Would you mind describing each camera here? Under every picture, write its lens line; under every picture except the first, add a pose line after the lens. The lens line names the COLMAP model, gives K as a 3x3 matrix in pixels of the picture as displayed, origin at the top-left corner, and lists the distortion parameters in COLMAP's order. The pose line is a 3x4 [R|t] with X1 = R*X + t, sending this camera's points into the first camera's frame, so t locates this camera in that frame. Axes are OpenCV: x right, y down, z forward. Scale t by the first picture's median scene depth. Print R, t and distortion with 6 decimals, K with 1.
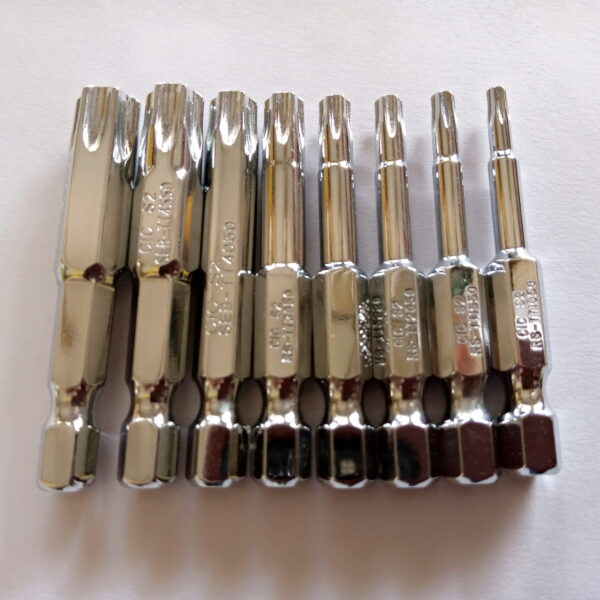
lens RADIAL K [[557.0, 0, 299.8], [0, 557.0, 309.7], [0, 0, 1]] dist [0.002494, -0.080764]
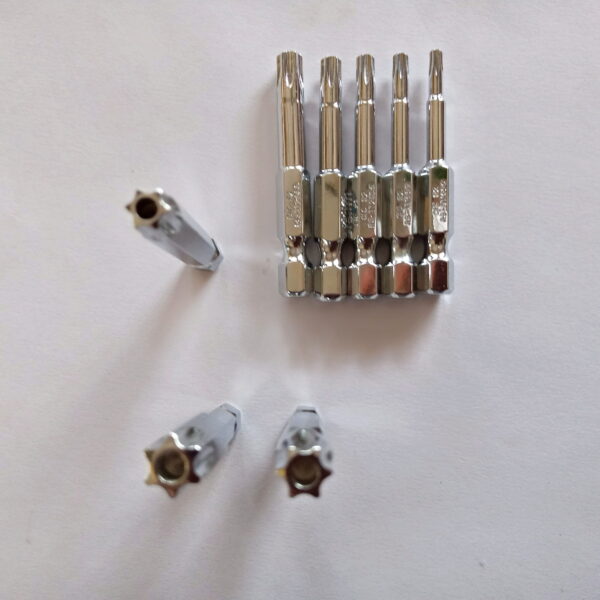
lens RADIAL K [[557.0, 0, 299.8], [0, 557.0, 309.7], [0, 0, 1]] dist [0.002494, -0.080764]
pose [[0.998450, 0.002104, 0.055615, -0.106714], [-0.019045, 0.951872, 0.305903, -0.183465], [-0.052295, -0.306488, 0.950437, -0.666088]]
